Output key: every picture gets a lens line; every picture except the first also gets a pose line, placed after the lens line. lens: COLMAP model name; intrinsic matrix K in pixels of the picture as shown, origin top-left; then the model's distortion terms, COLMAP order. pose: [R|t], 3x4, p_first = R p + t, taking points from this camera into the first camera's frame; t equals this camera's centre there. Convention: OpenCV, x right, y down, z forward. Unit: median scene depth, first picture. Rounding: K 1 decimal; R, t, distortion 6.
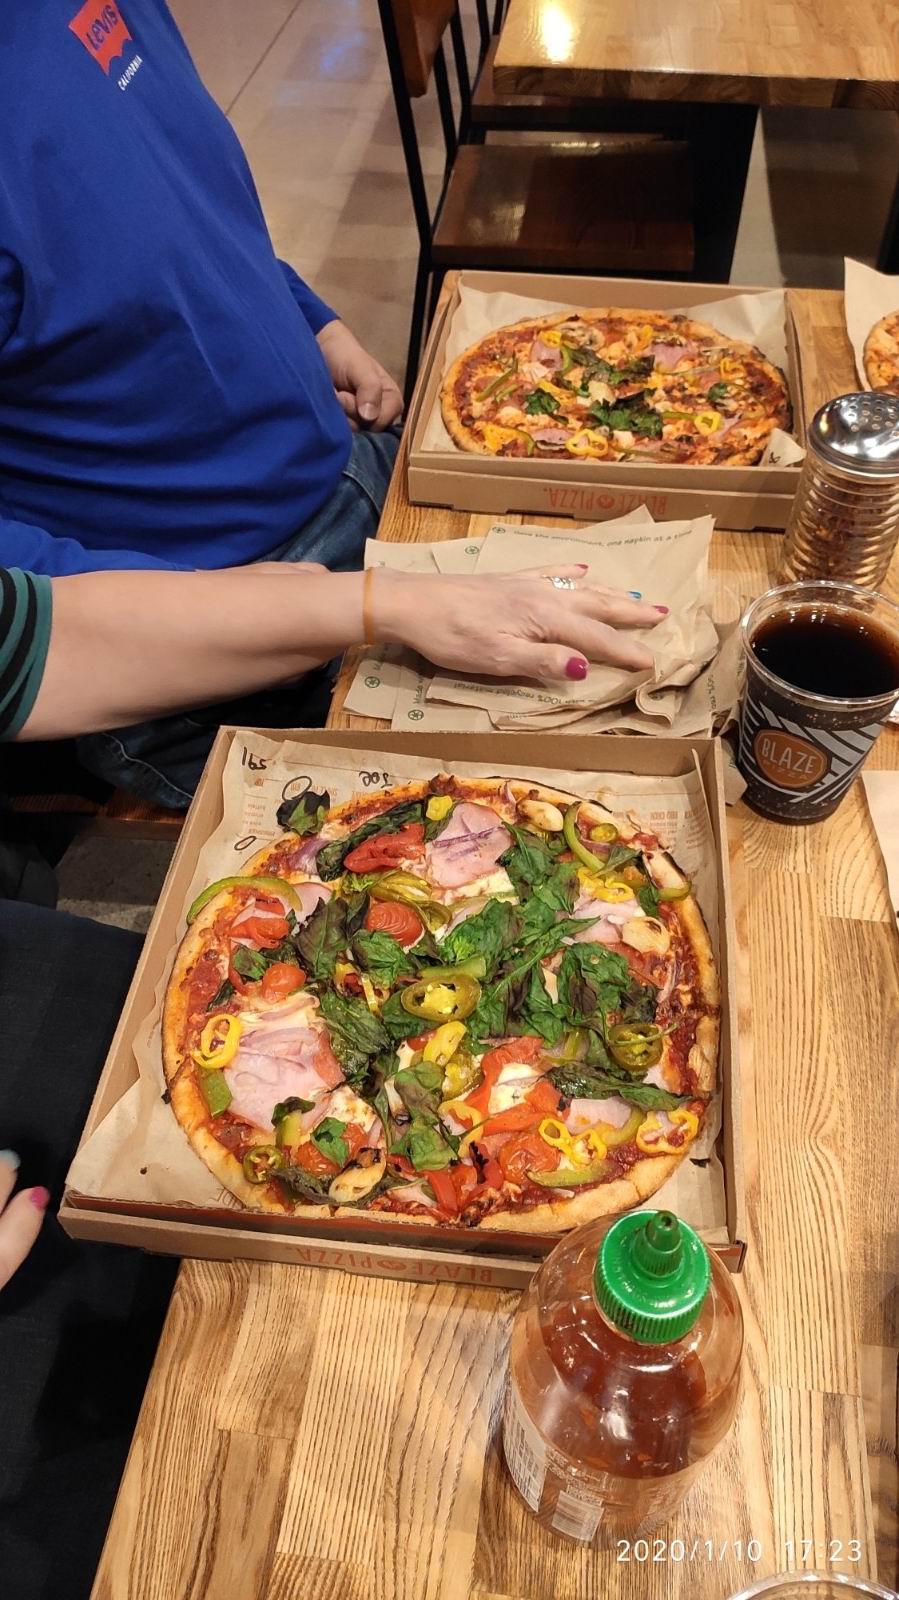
lens RADIAL K [[1198.6, 0, 449.5], [0, 1198.6, 800.0], [0, 0, 1]] dist [-0.003024, -0.013006]
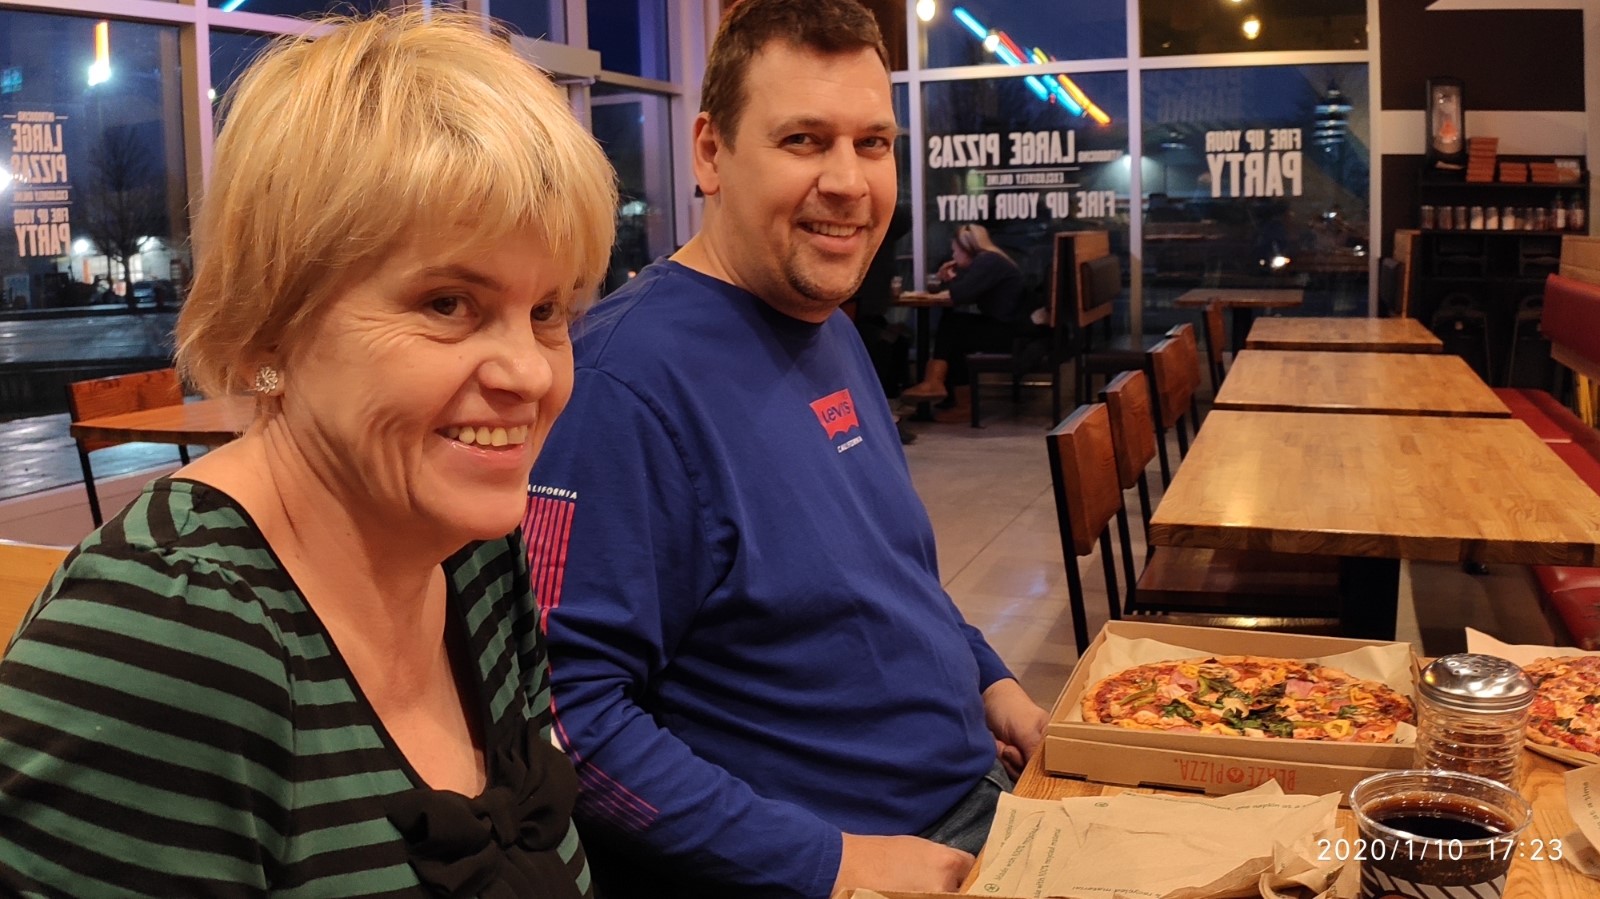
lens RADIAL K [[1327.1, 0, 800.0], [0, 1327.1, 449.5], [0, 0, 1]] dist [-0.093817, -0.069261]
pose [[0.968355, 0.023131, -0.248502, 0.034830], [-0.178605, 0.759696, -0.625269, 0.270602], [0.174323, 0.649866, 0.739787, -0.069108]]
